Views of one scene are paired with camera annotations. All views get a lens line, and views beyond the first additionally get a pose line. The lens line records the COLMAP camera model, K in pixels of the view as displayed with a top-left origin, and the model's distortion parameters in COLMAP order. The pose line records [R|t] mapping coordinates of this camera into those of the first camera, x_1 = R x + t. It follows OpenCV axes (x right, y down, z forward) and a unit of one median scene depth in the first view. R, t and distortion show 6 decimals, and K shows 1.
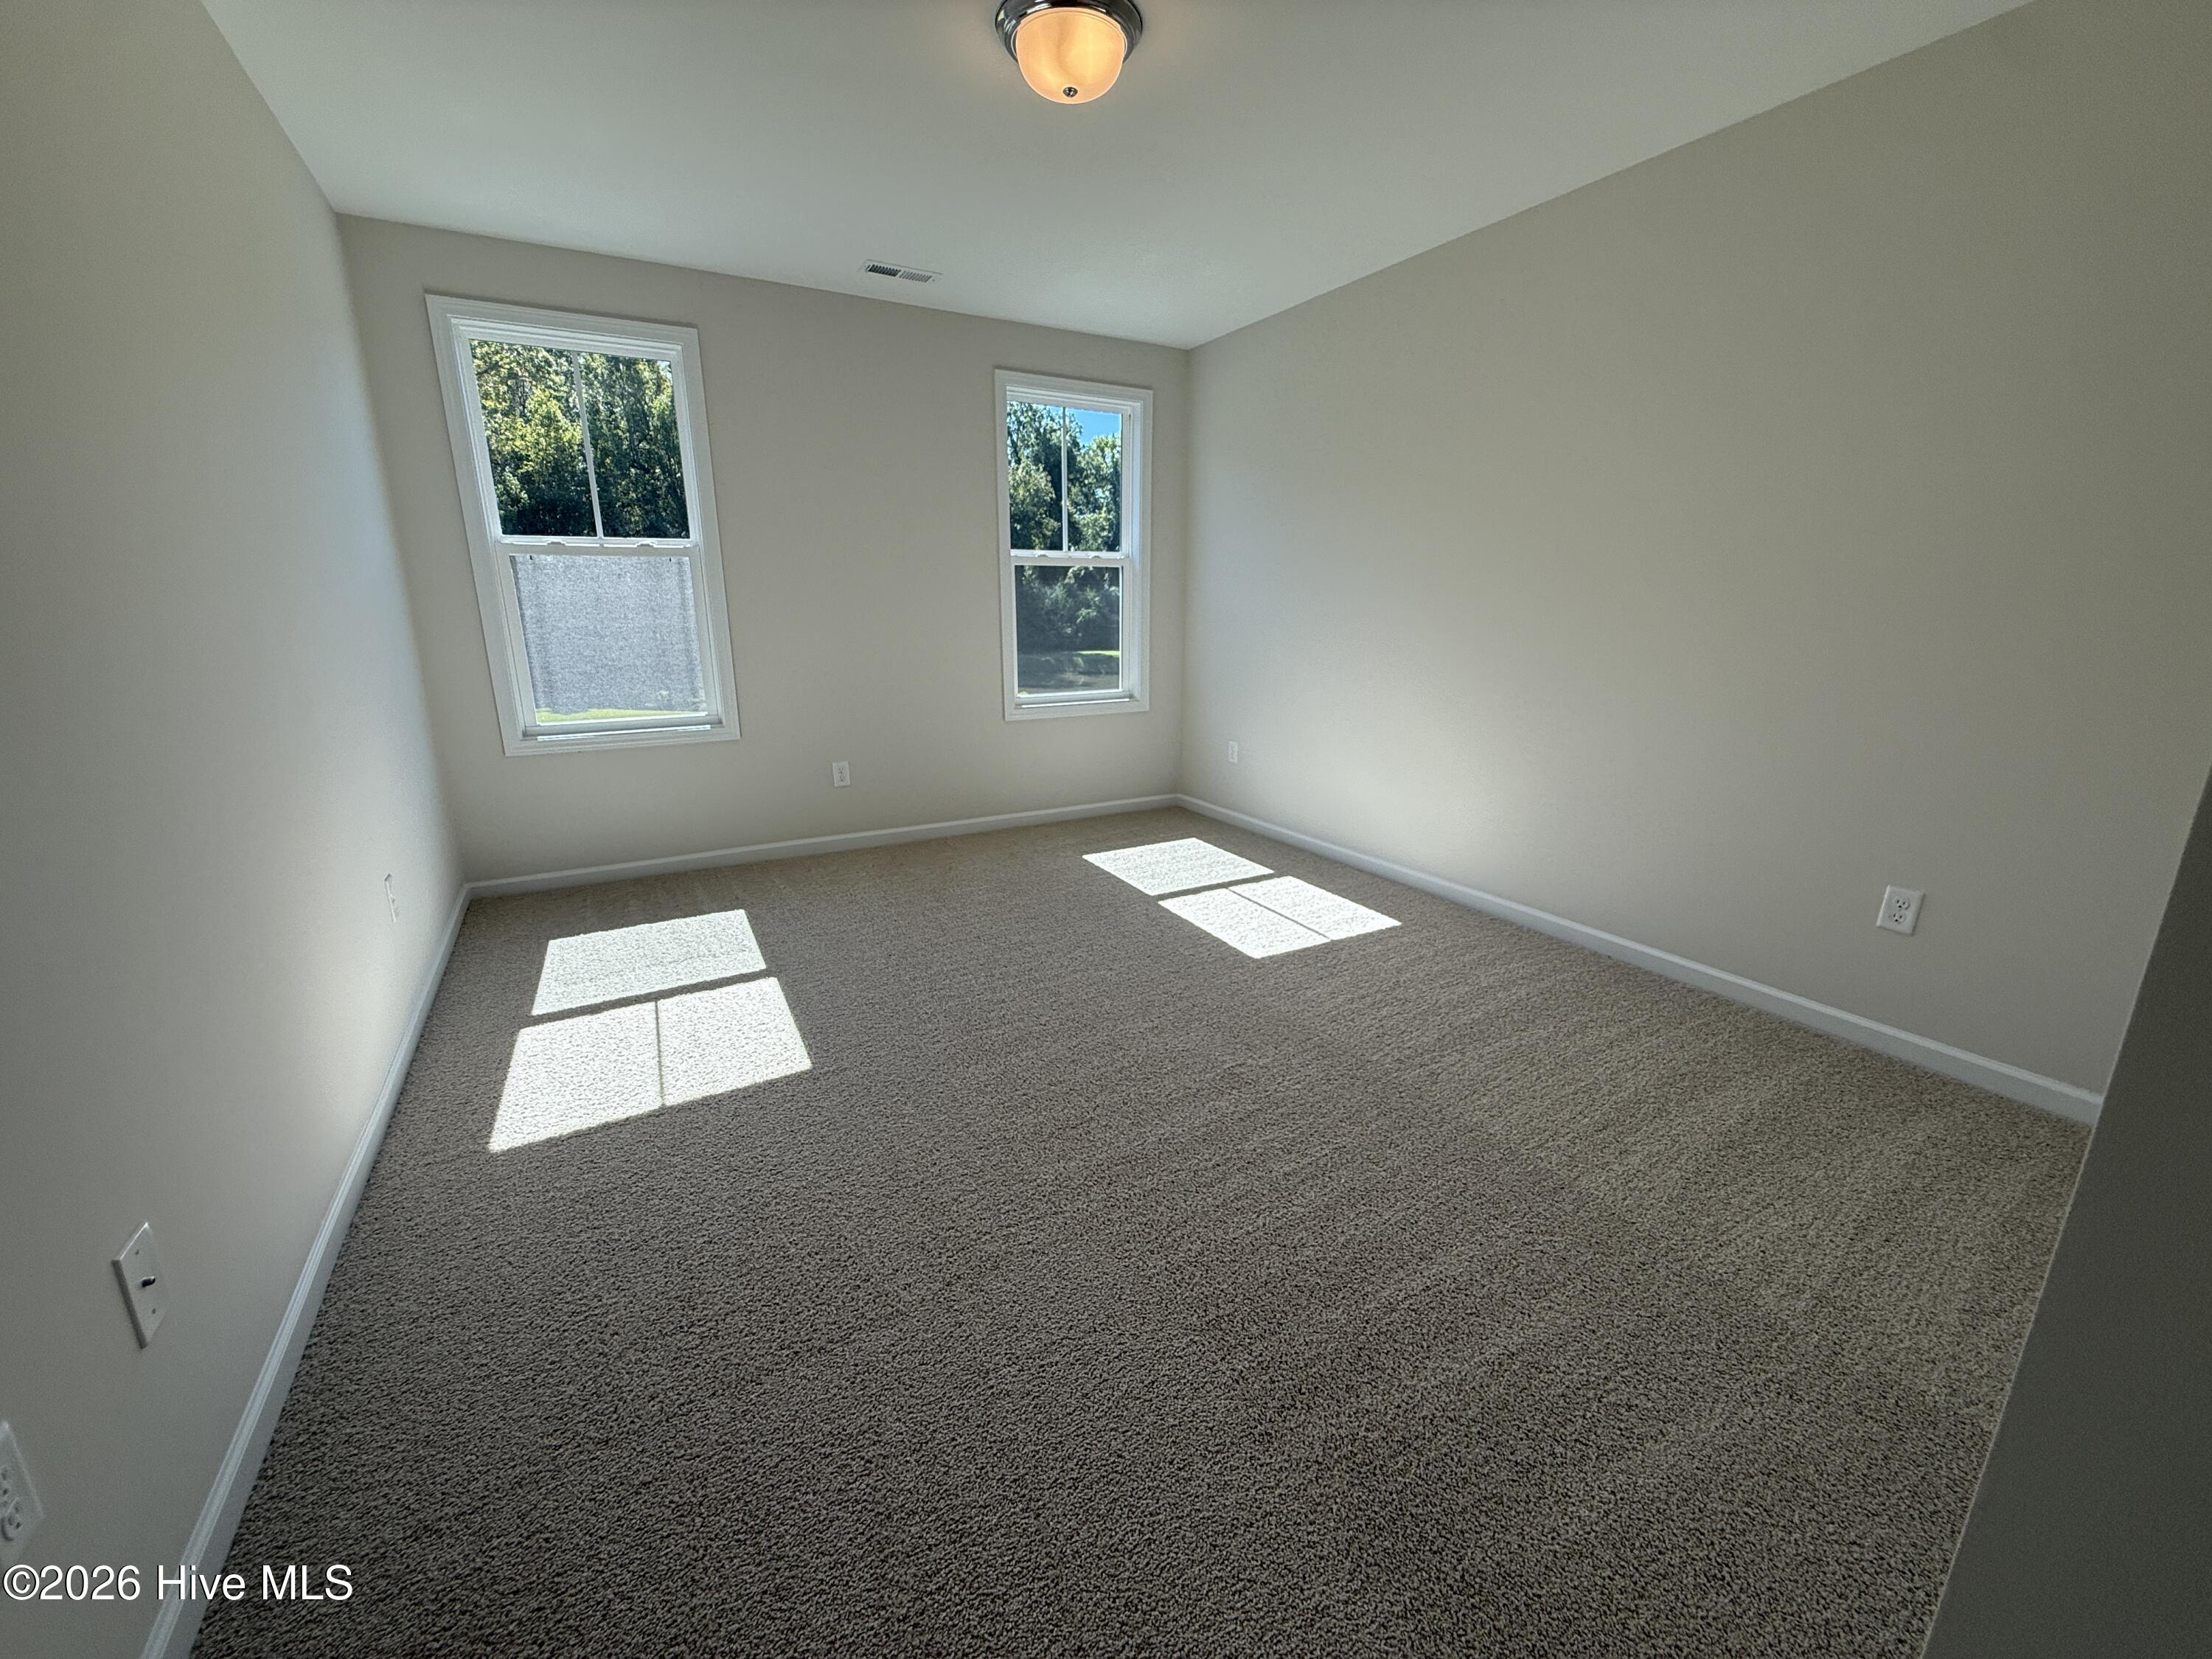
lens RADIAL K [[883.7, 0, 1100.0], [0, 883.7, 832.6], [0, 0, 1]] dist [-0.001296, -0.000030]
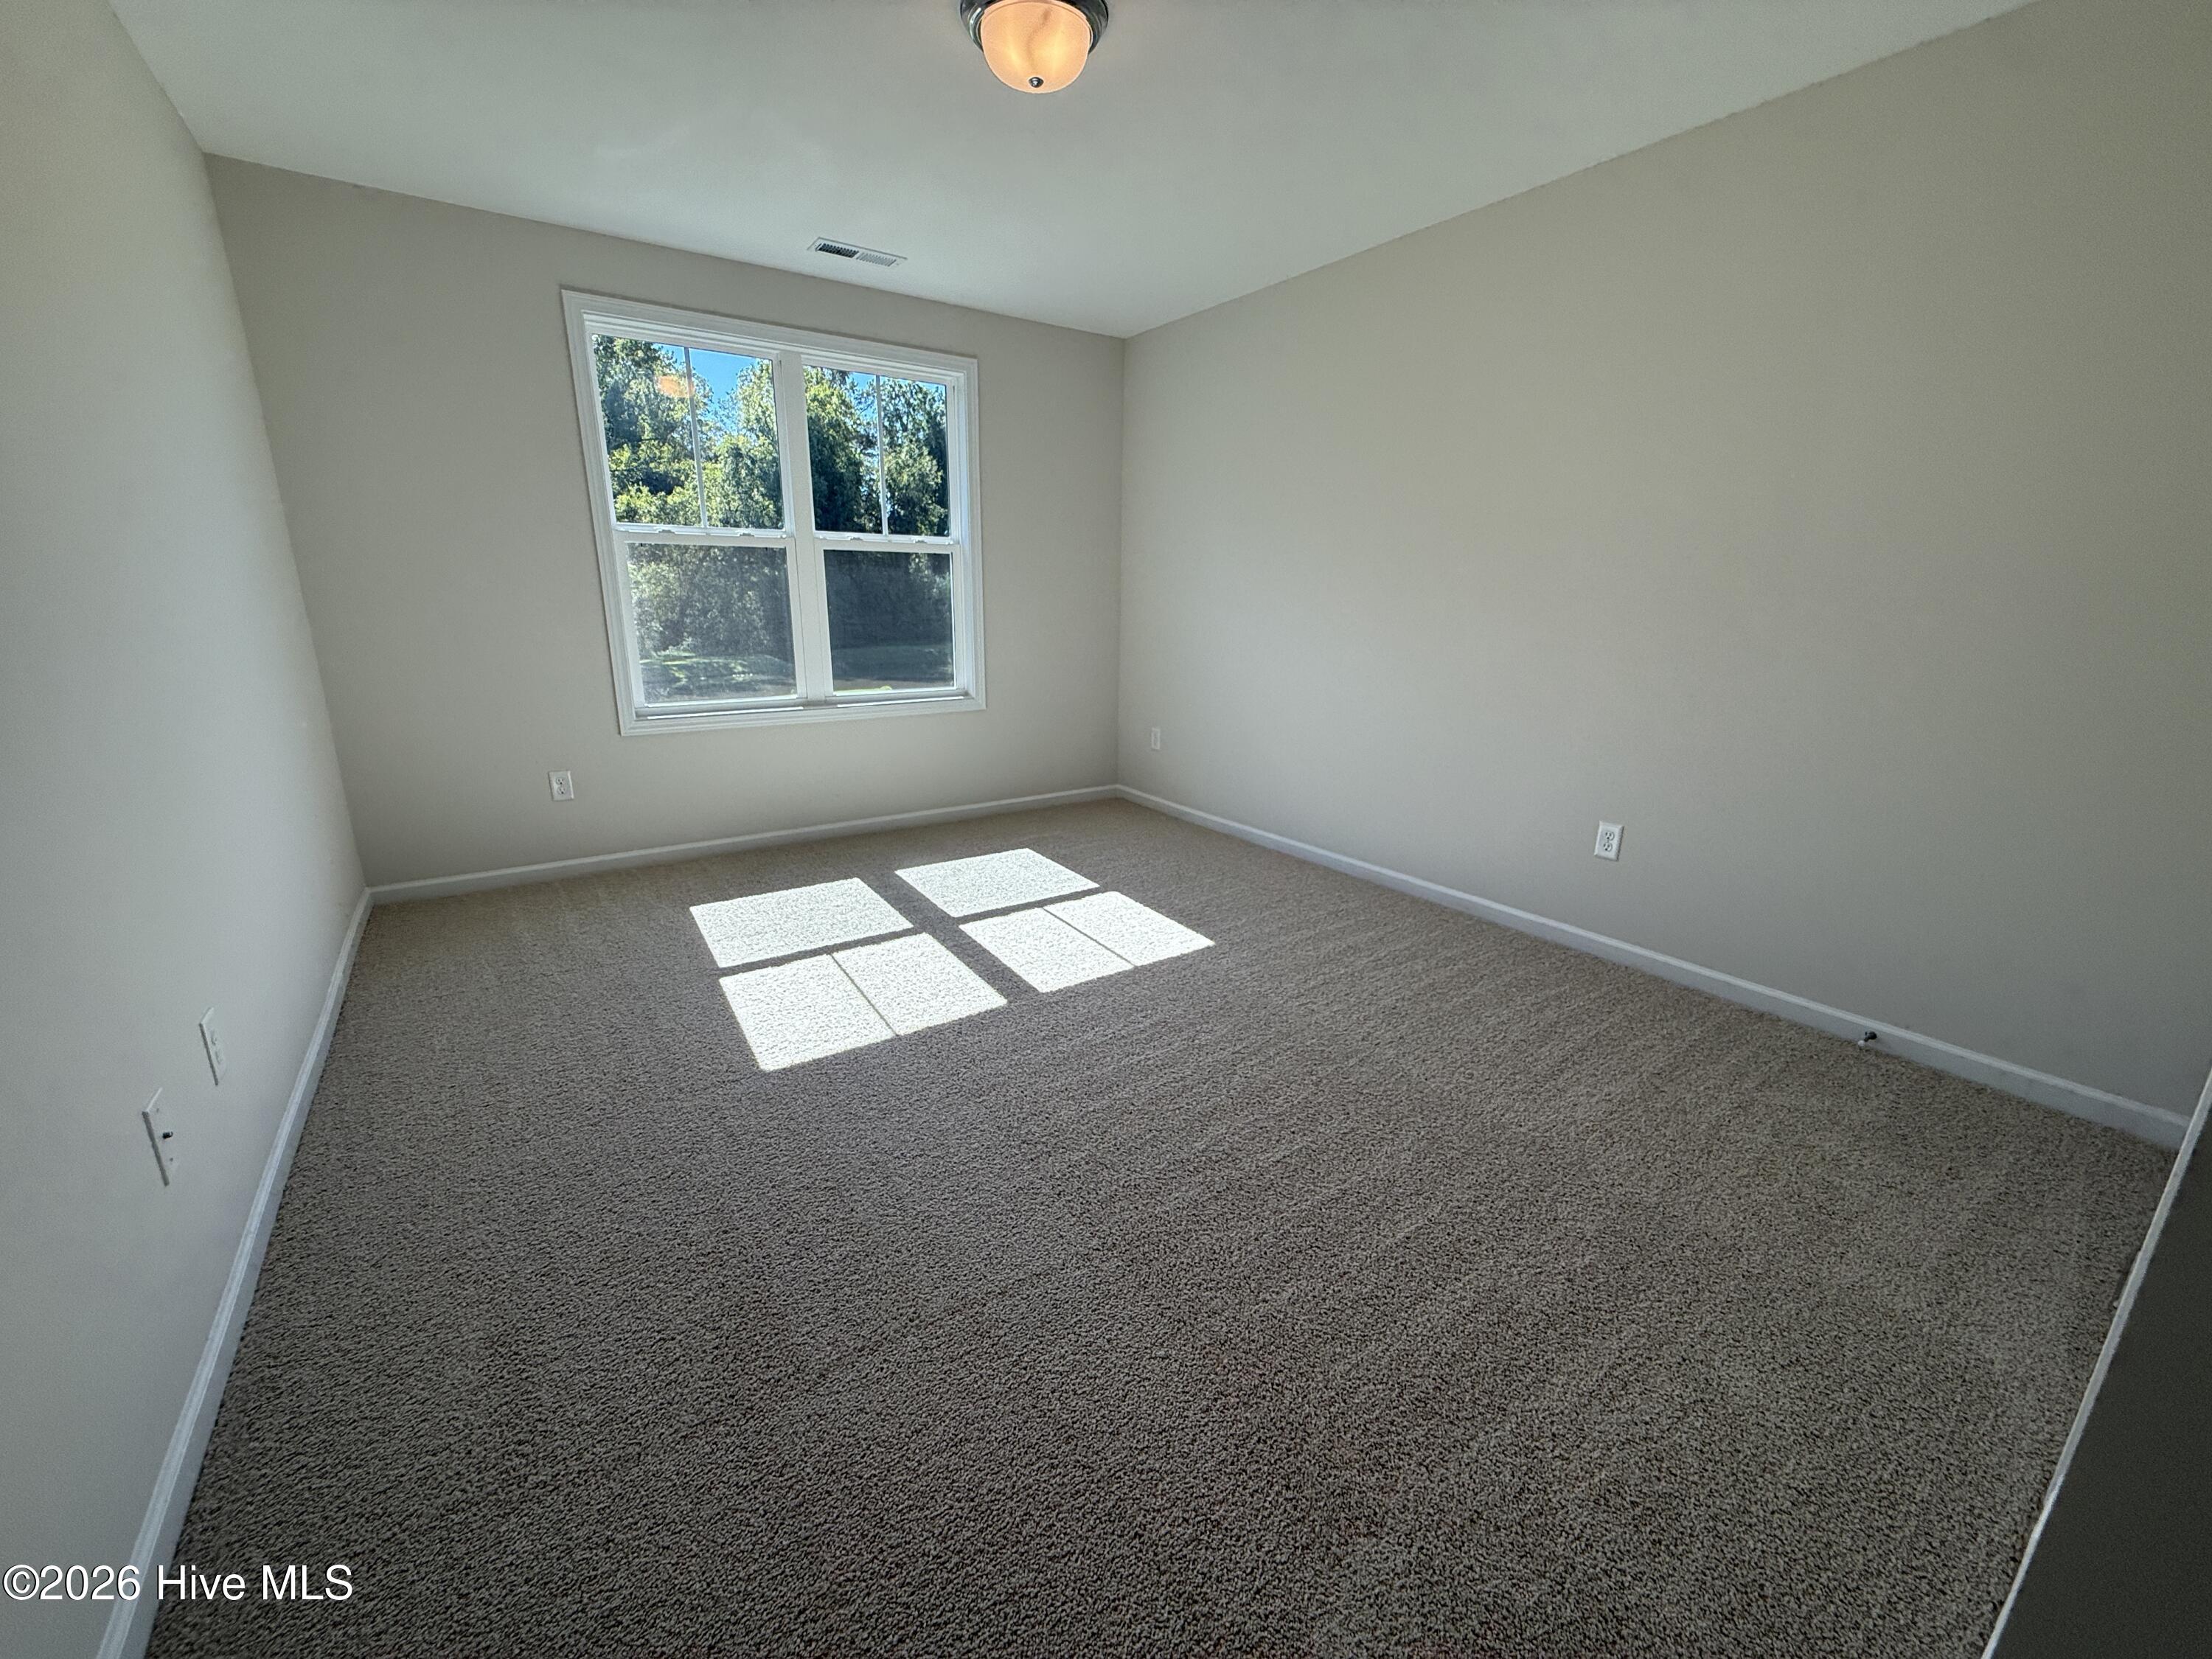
lens RADIAL K [[889.4, 0, 1114.4], [0, 889.4, 841.3], [0, 0, 1]] dist [0.002486, 0.000222]
pose [[0.995003, -0.018899, 0.098040, -0.192818], [0.017146, 0.999678, 0.018689, 0.027340], [-0.098362, -0.016915, 0.995007, -0.103721]]
